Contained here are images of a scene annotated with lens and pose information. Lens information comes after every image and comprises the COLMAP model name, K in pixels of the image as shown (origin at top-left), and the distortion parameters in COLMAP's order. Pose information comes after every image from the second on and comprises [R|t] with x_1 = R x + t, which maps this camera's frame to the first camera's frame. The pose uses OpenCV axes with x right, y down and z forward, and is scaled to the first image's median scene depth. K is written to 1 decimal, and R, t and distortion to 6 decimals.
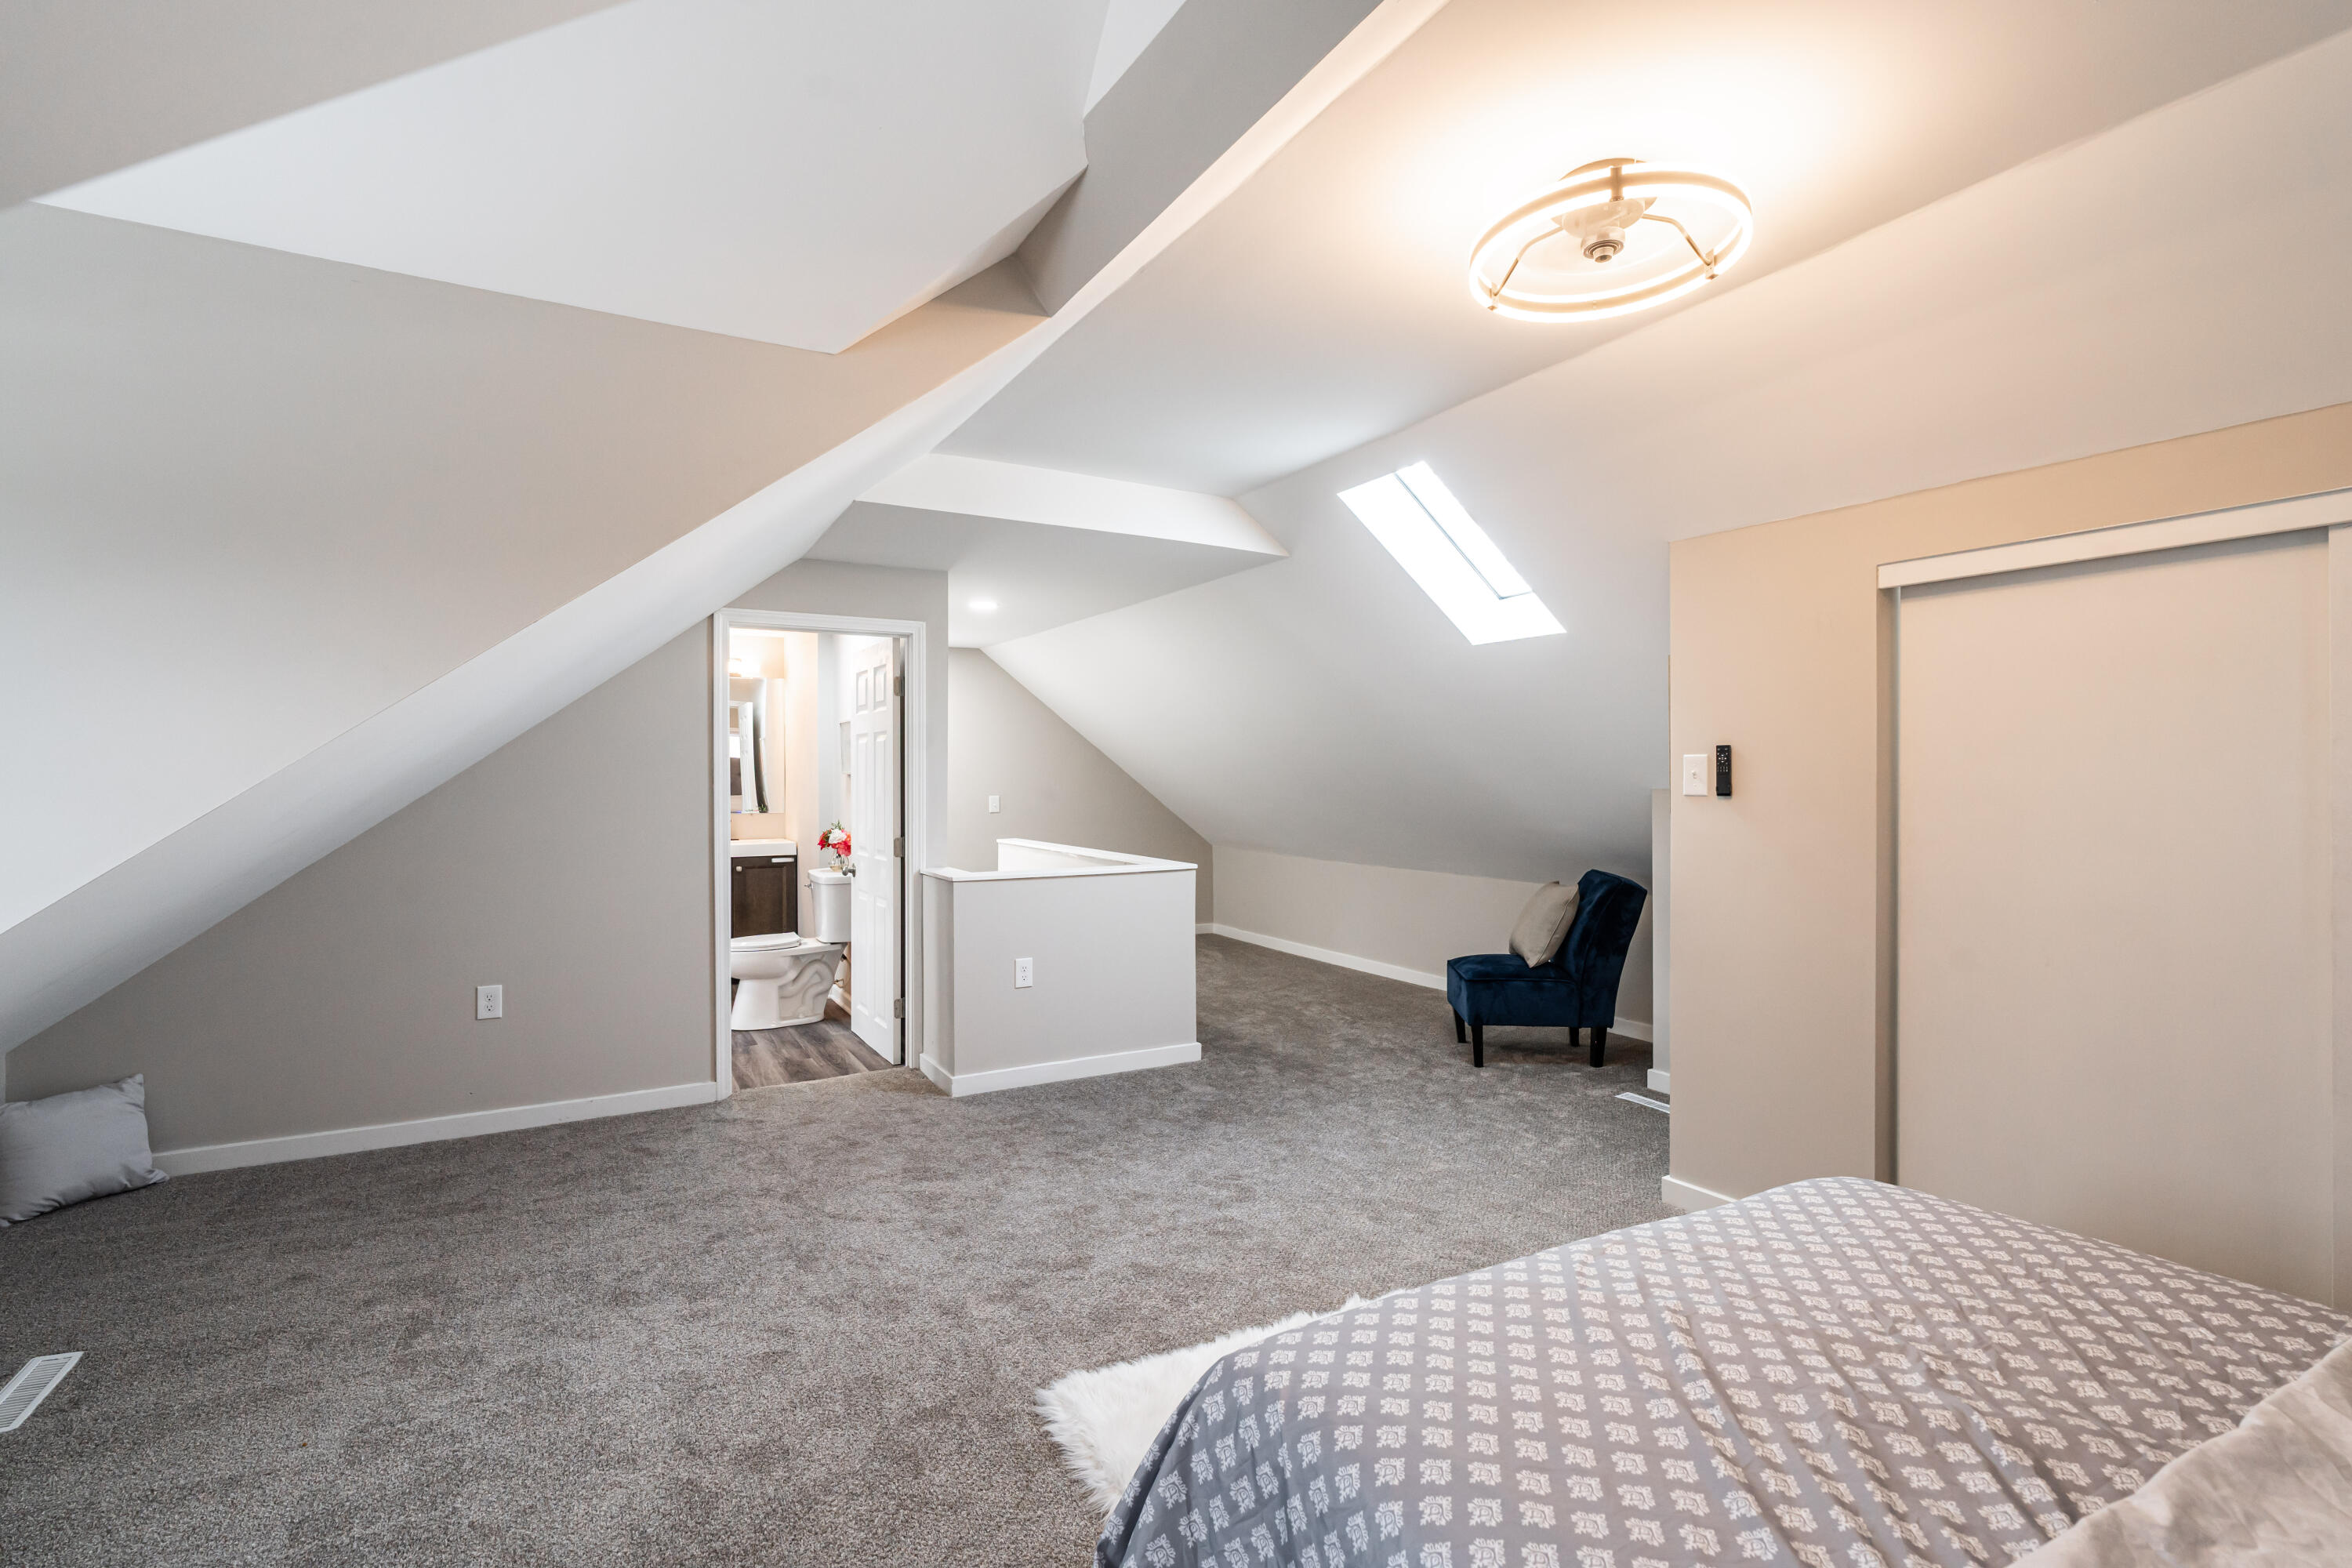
lens RADIAL K [[1072.8, 0, 1184.9], [0, 1072.8, 786.7], [0, 0, 1]] dist [-0.003406, -0.000300]
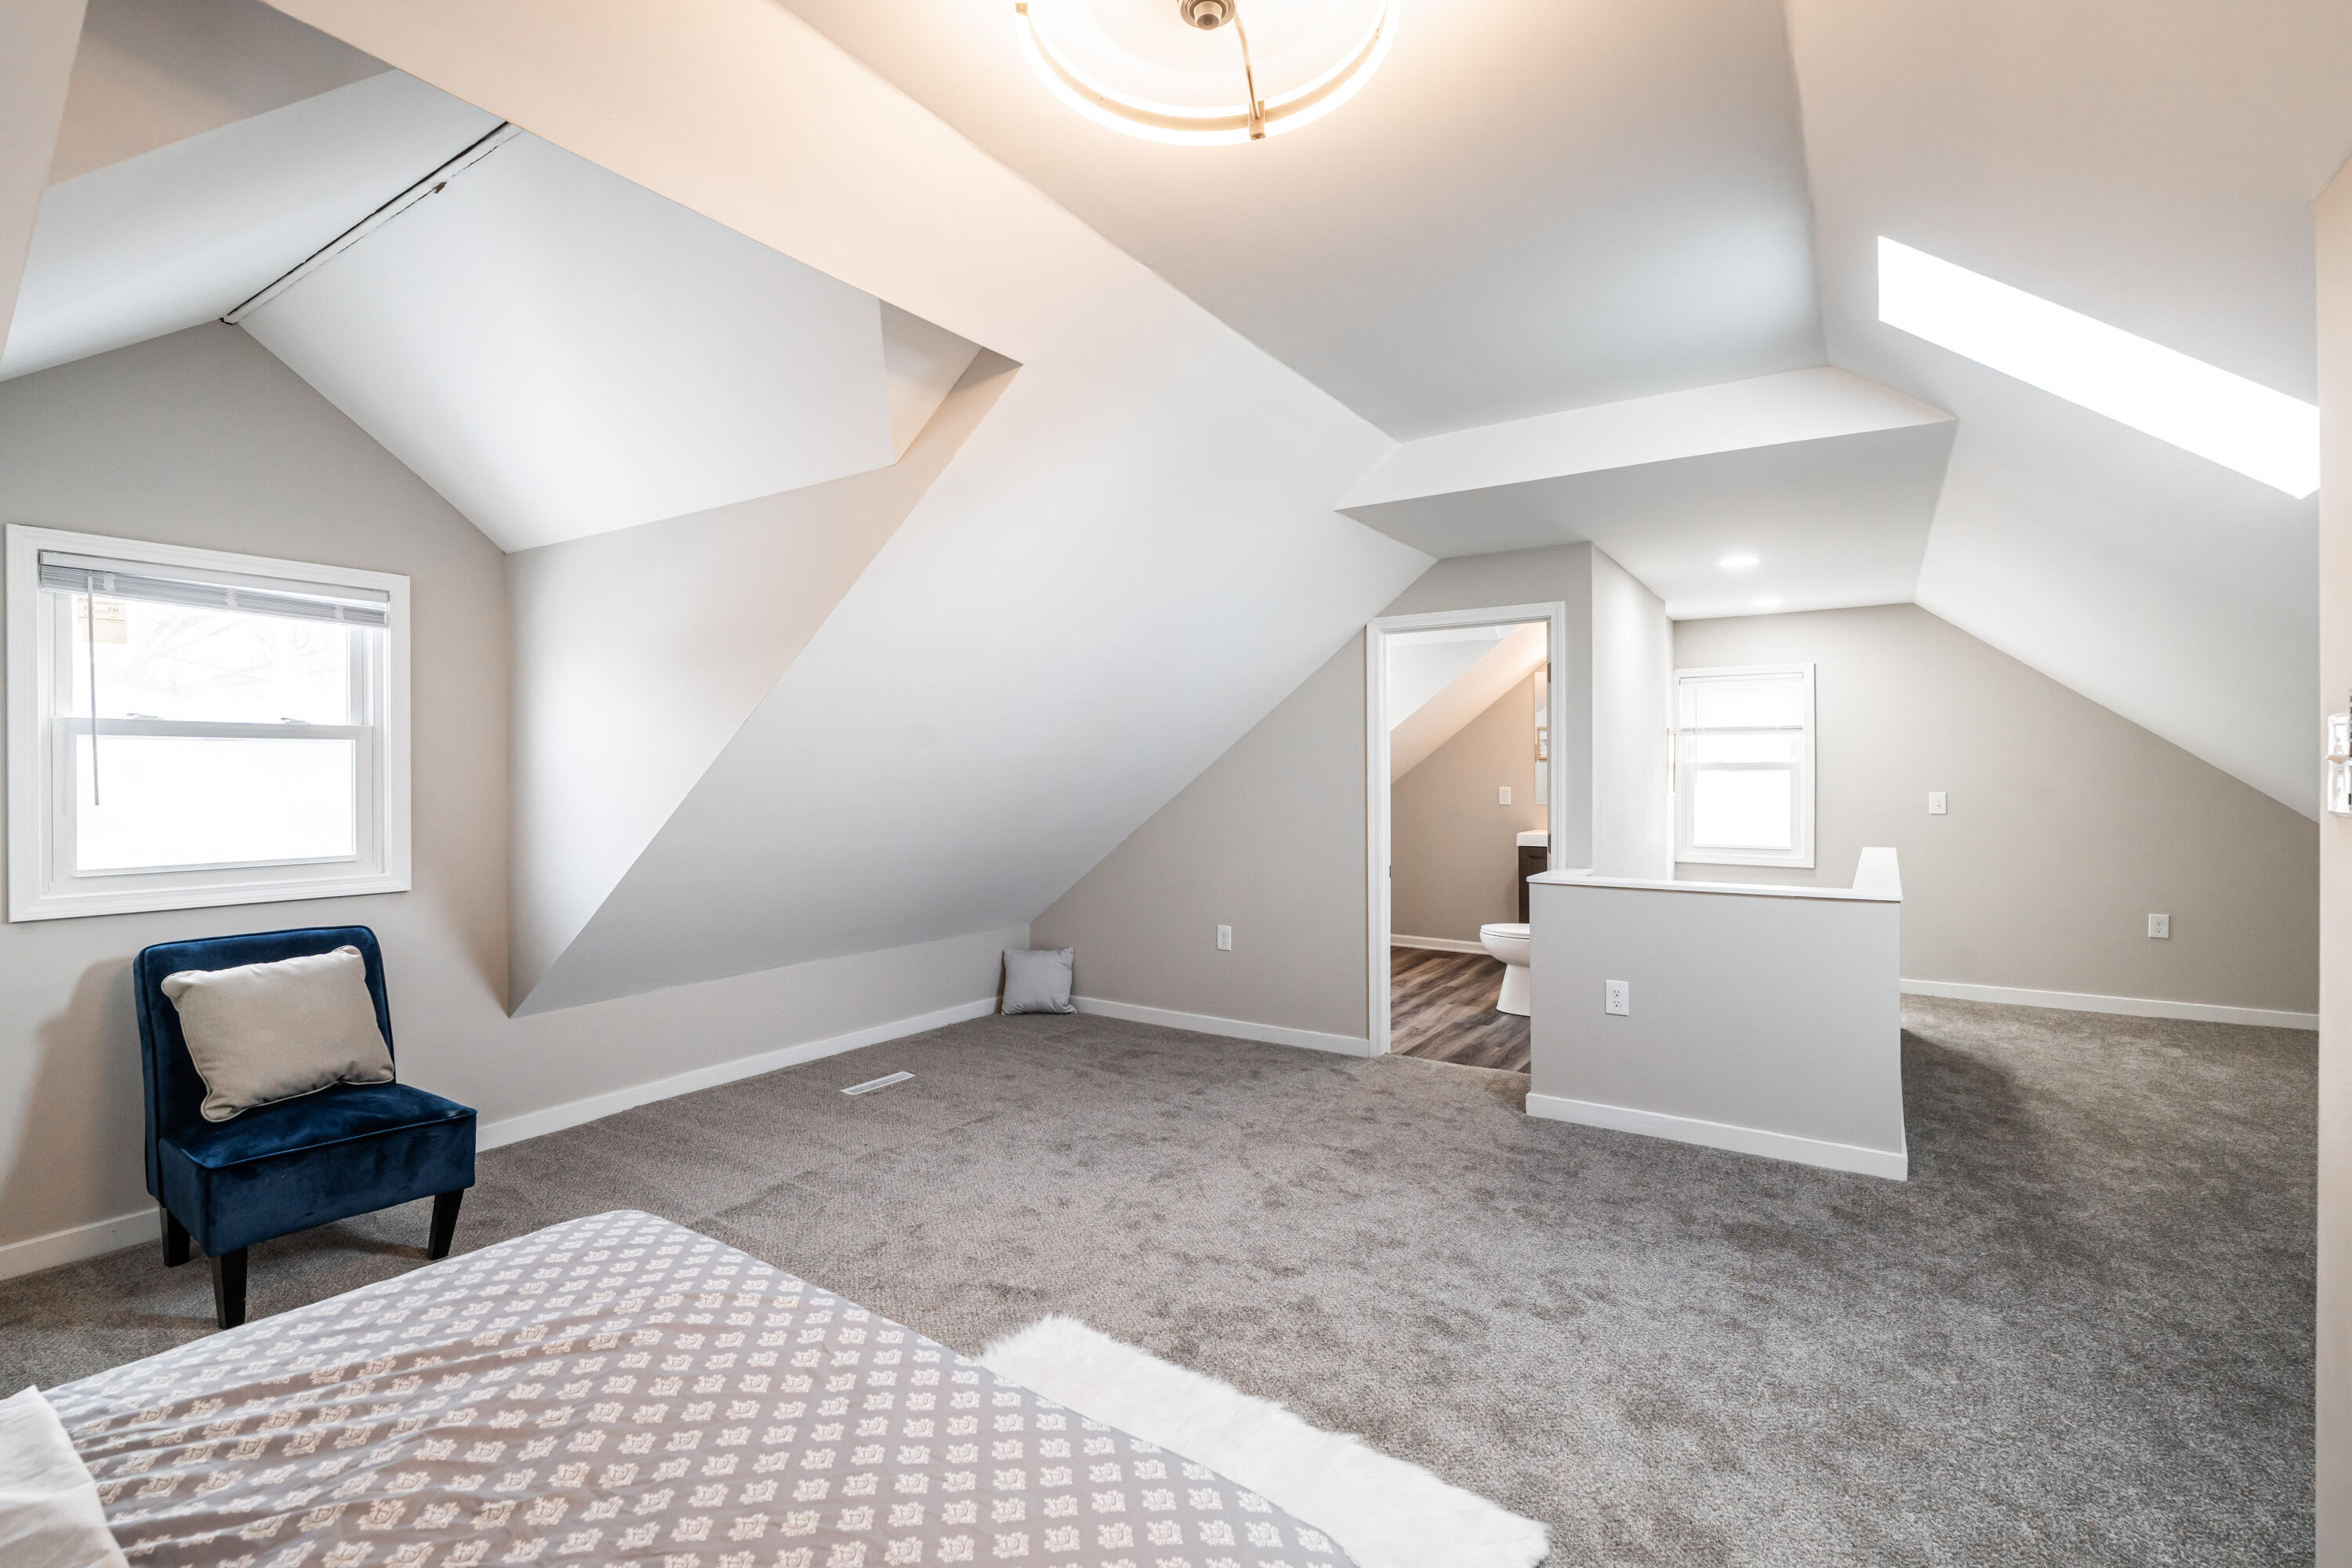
lens RADIAL K [[1064.8, 0, 1170.4], [0, 1064.8, 779.7], [0, 0, 1]] dist [-0.006058, 0.000124]
pose [[0.444275, 0.007681, -0.895857, 0.554094], [-0.005077, 0.999969, 0.006055, -0.004840], [0.895876, 0.001858, 0.444301, 0.372258]]
